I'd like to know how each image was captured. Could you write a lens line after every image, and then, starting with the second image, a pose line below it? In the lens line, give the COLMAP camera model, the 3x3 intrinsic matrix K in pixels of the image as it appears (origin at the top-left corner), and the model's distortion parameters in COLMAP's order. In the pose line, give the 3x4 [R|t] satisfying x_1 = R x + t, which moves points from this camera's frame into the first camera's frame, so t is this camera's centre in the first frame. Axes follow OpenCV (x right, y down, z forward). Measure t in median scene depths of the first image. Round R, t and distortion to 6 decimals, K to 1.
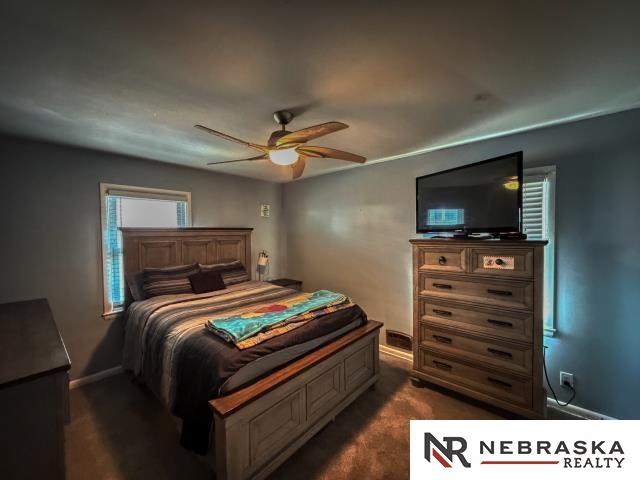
lens RADIAL K [[254.5, 0, 319.0], [0, 254.5, 237.8], [0, 0, 1]] dist [0.002101, -0.000265]
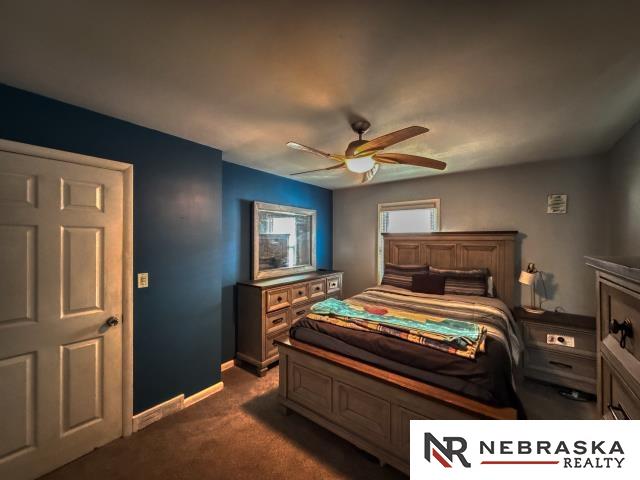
lens RADIAL K [[254.5, 0, 318.9], [0, 254.5, 238.0], [0, 0, 1]] dist [0.002101, -0.000265]
pose [[0.072863, 0.007115, -0.997317, 0.598618], [-0.024799, 0.999678, 0.005320, -0.010429], [0.997034, 0.024345, 0.073016, 0.501735]]
